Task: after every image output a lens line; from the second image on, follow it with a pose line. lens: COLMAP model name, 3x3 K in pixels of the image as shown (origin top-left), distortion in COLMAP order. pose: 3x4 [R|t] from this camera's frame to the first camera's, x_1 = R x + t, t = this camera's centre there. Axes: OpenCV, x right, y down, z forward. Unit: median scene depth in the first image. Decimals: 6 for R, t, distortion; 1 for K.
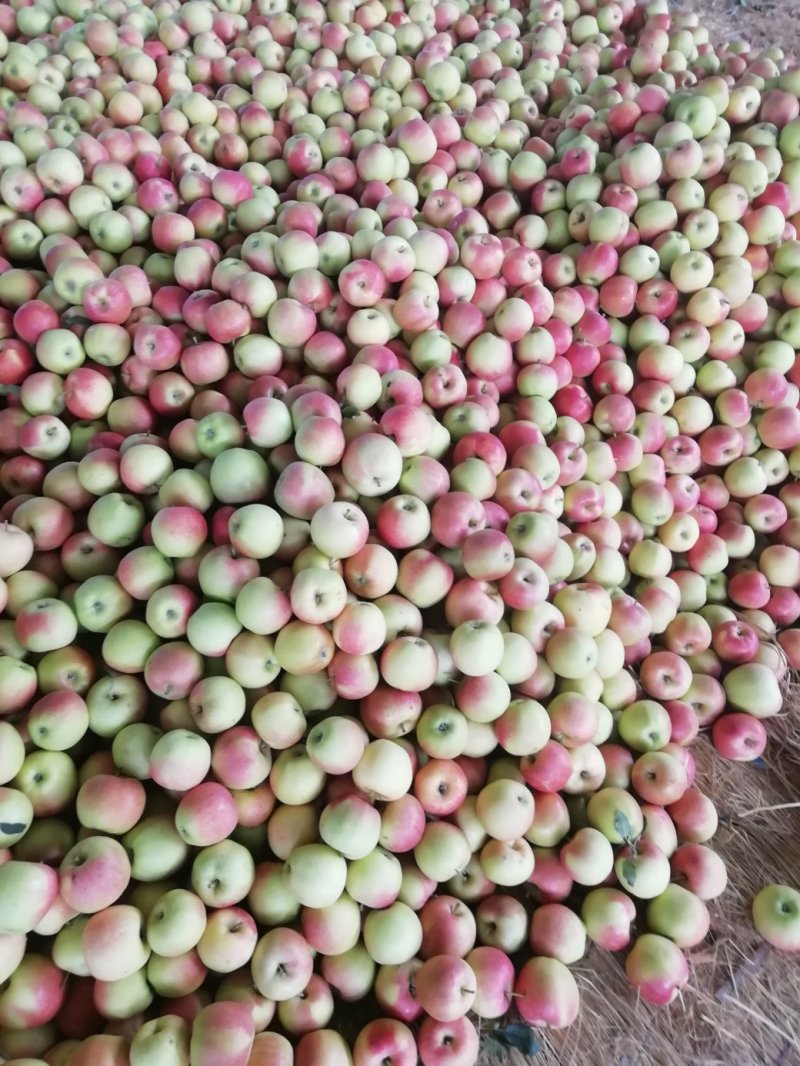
lens RADIAL K [[839.5, 0, 400.0], [0, 839.5, 533.0], [0, 0, 1]] dist [0.038786, -0.084828]
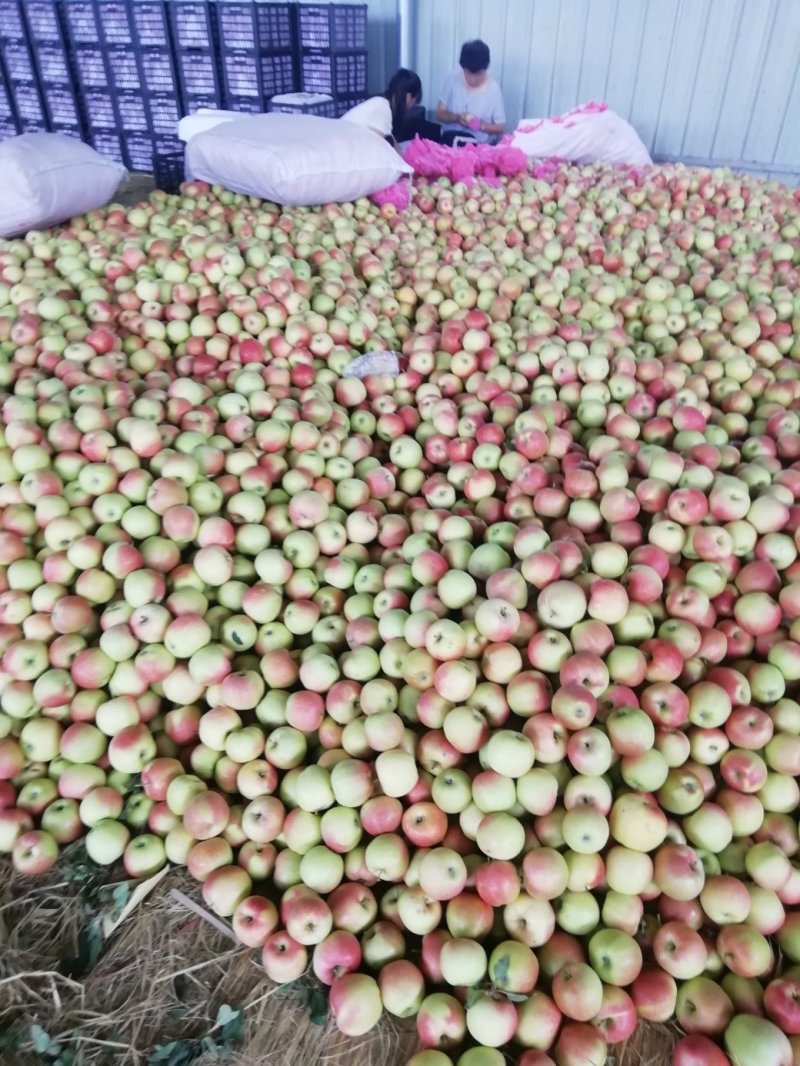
lens RADIAL K [[839.5, 0, 400.0], [0, 839.5, 533.0], [0, 0, 1]] dist [0.038786, -0.084828]
pose [[0.552367, 0.427481, -0.715647, 0.738524], [-0.604152, 0.796811, 0.009653, -0.033040], [0.574362, 0.427027, 0.698395, -0.079922]]
